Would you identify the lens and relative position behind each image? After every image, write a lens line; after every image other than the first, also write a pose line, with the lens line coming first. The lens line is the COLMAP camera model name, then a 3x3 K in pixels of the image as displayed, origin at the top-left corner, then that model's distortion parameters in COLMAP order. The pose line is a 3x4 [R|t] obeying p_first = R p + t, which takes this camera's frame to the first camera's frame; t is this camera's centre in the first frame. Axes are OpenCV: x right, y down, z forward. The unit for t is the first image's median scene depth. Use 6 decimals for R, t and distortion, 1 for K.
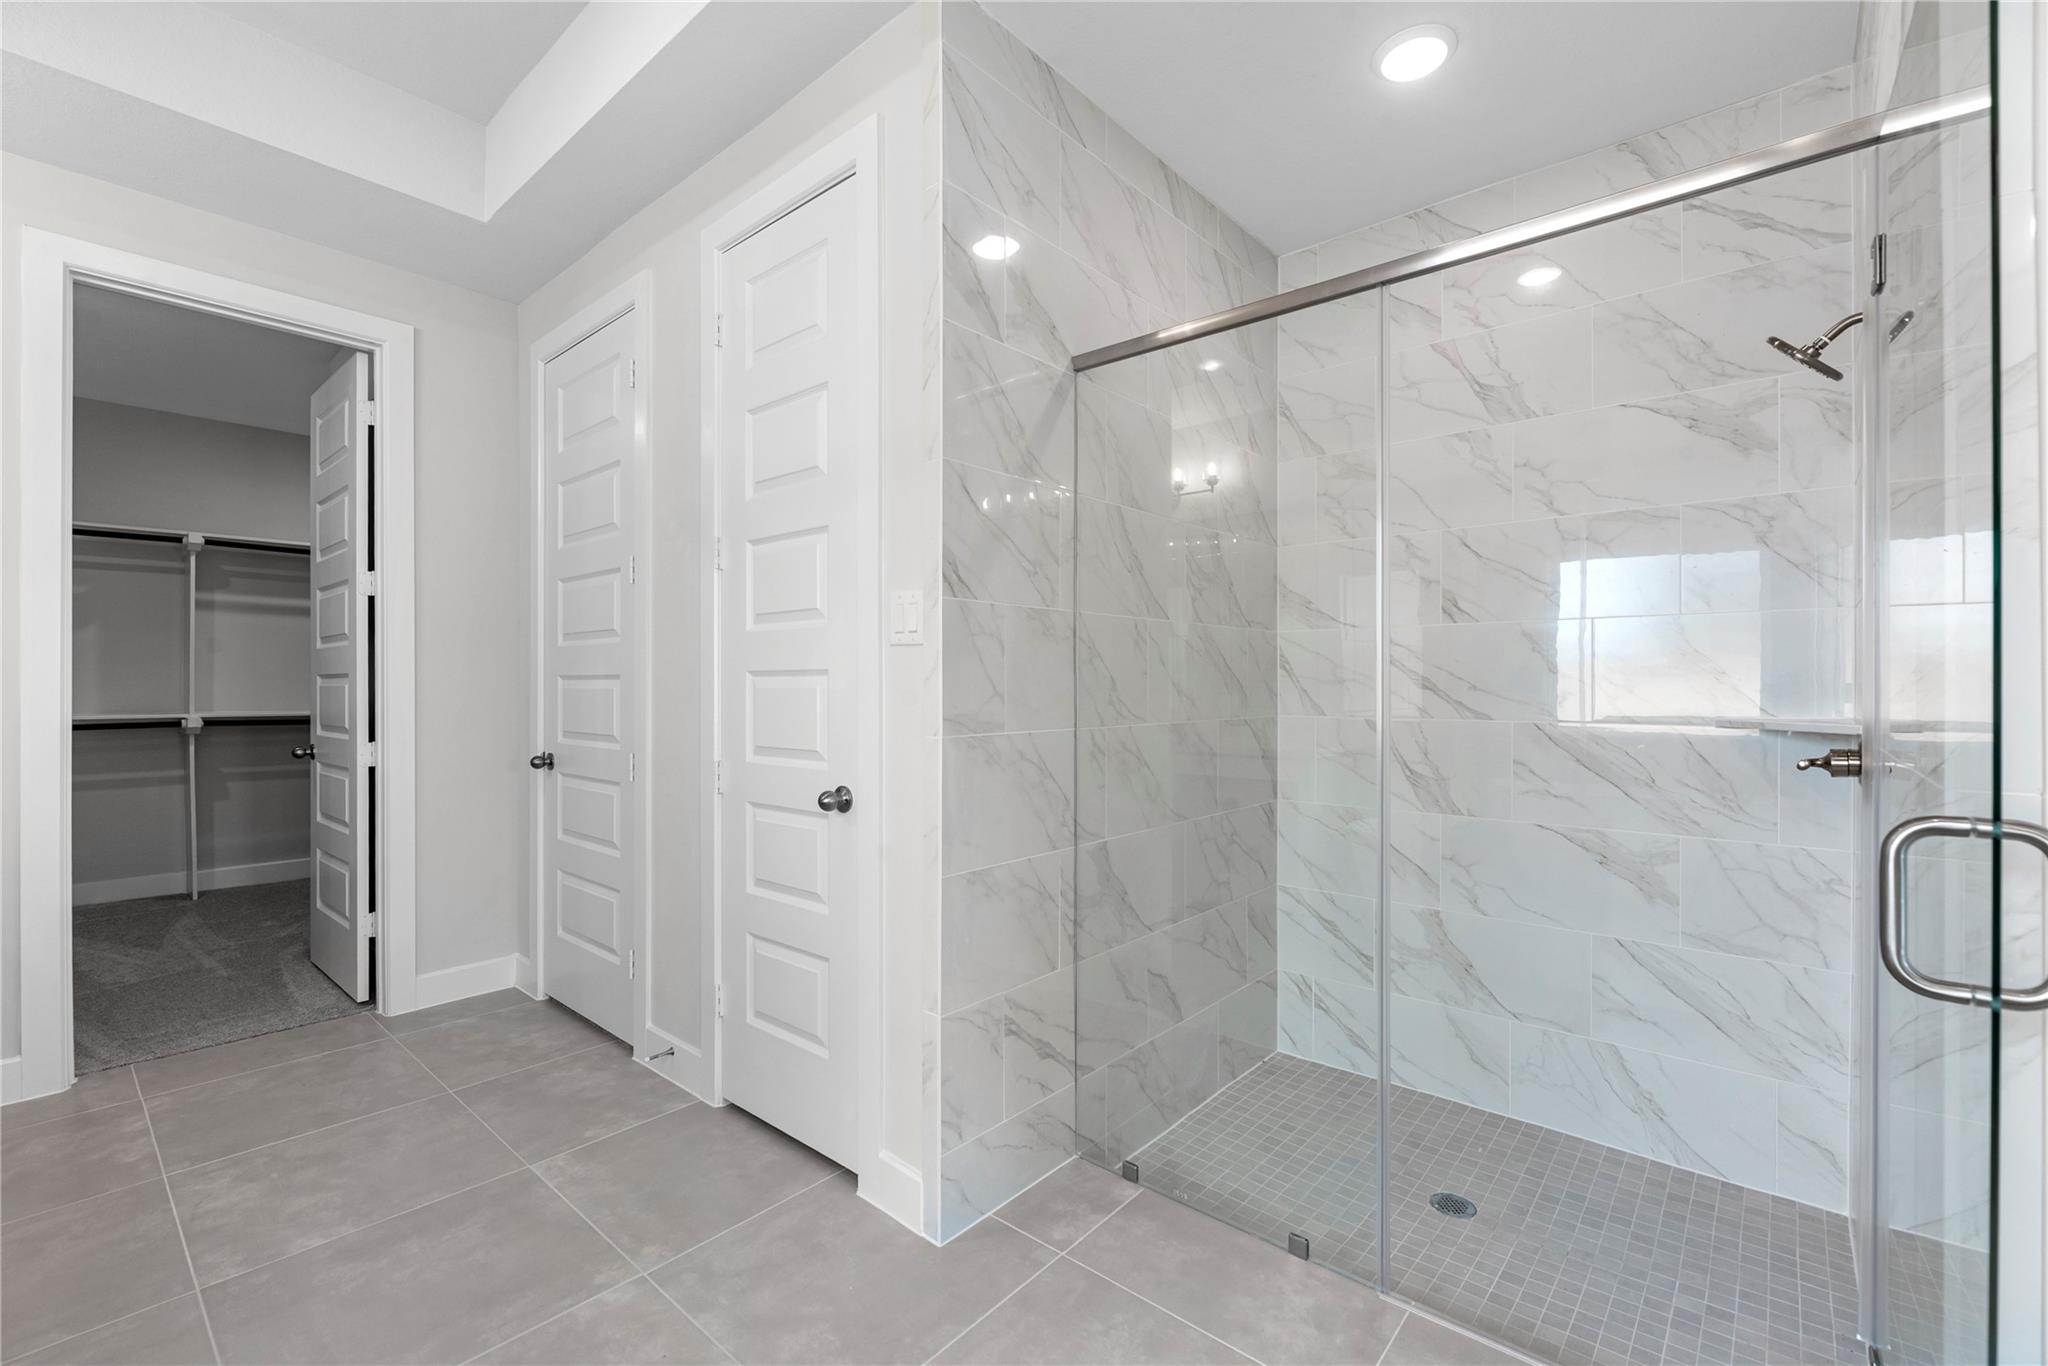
lens RADIAL K [[852.0, 0, 1008.9], [0, 852.0, 684.6], [0, 0, 1]] dist [0.000091, -0.000303]
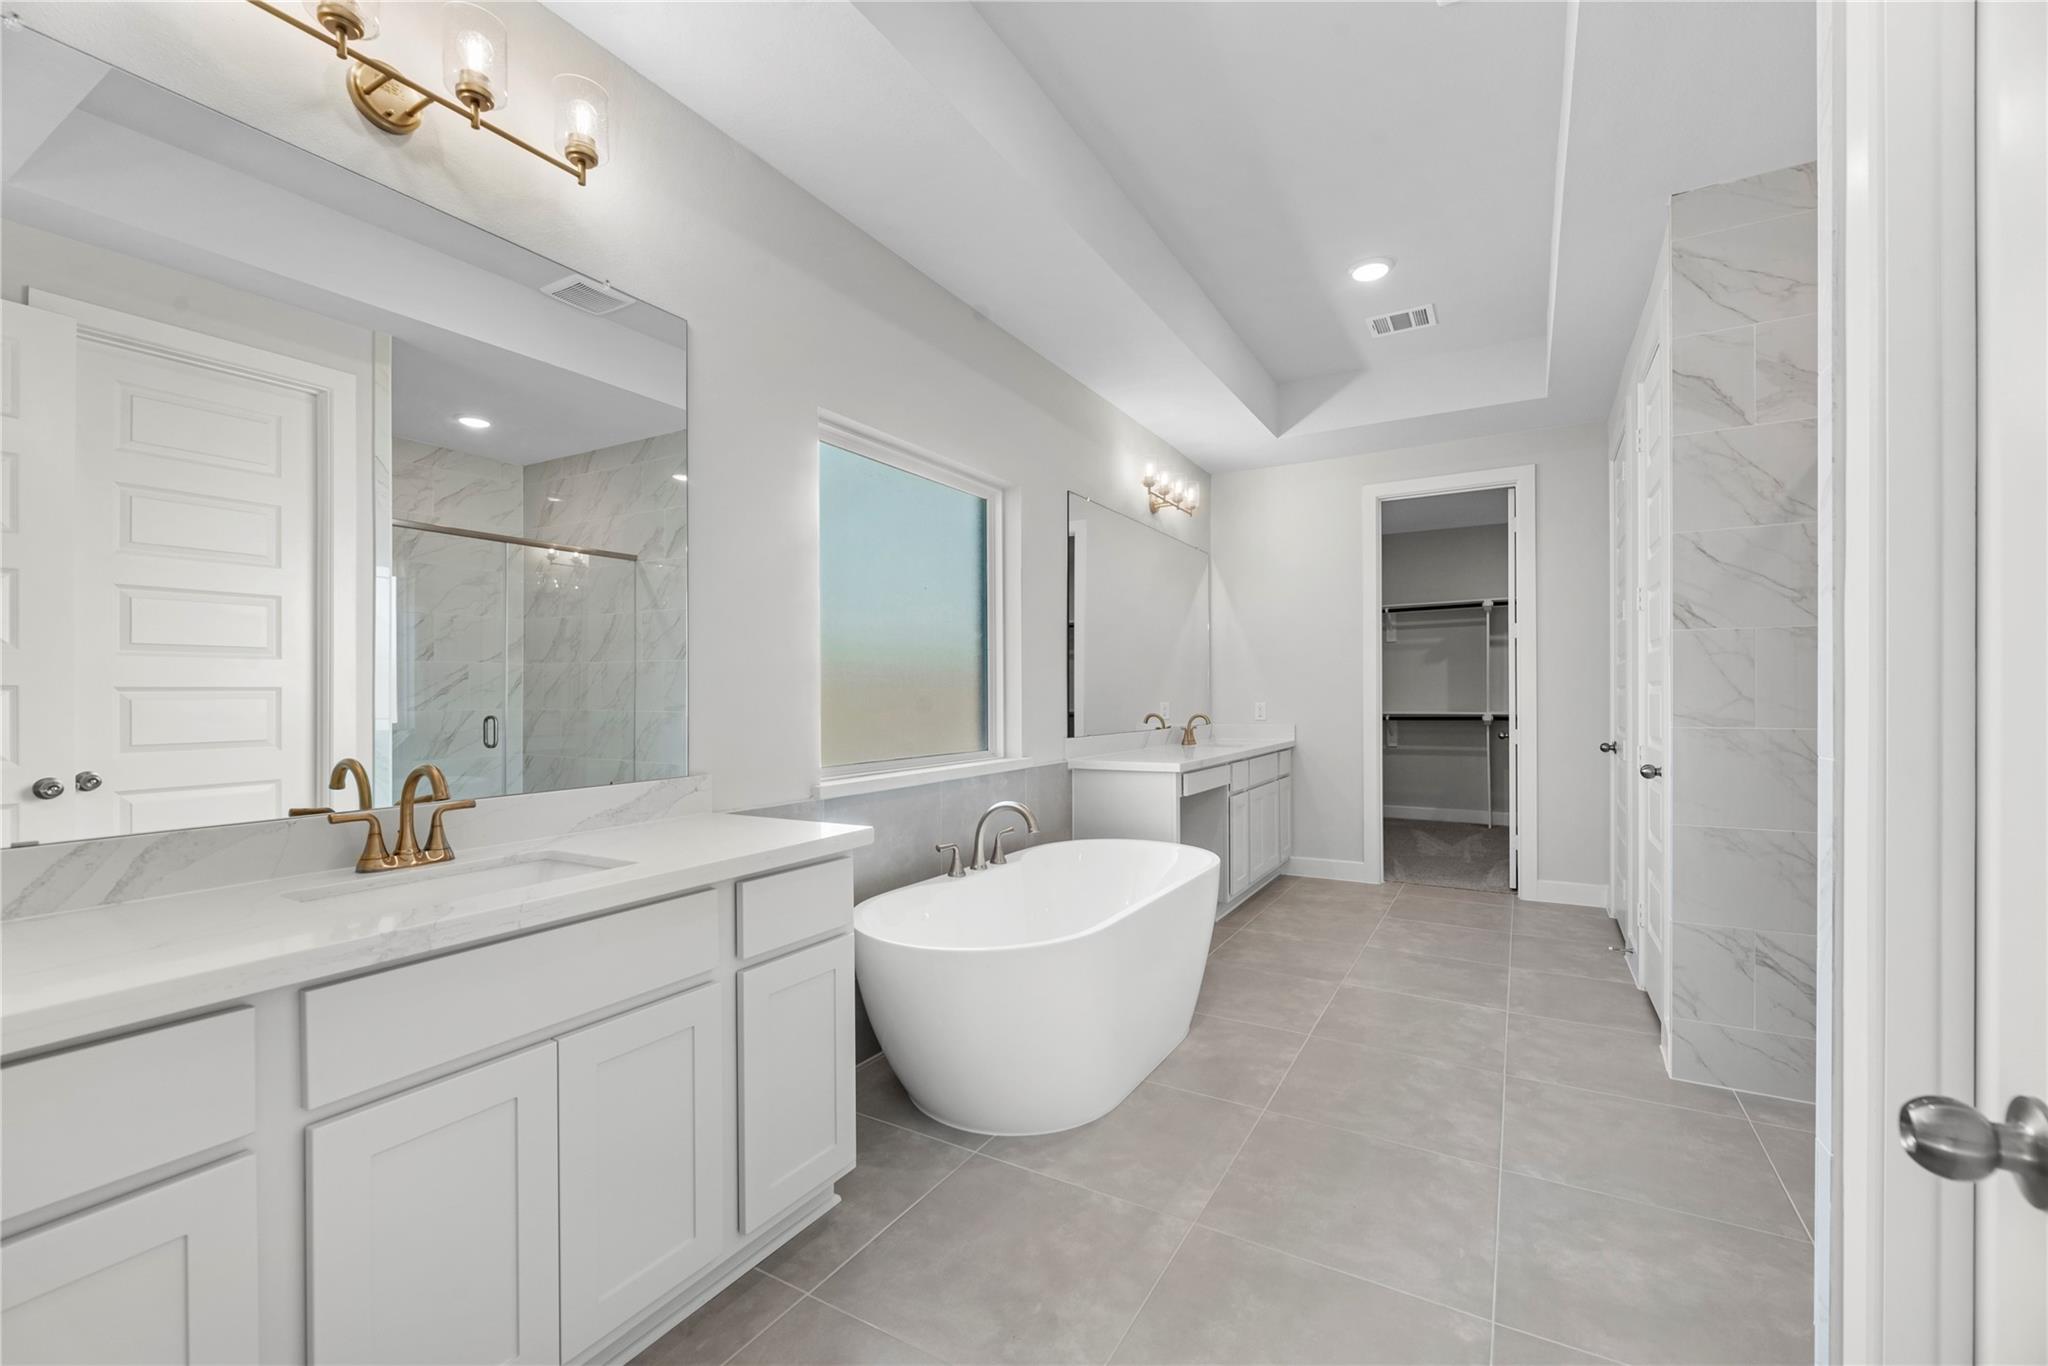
lens RADIAL K [[852.0, 0, 1022.6], [0, 852.0, 693.4], [0, 0, 1]] dist [0.000091, -0.000303]
pose [[0.169815, -0.005881, -0.985458, 1.000839], [0.005594, 0.999972, -0.005003, 0.004602], [0.985460, -0.004663, 0.169843, -0.284426]]
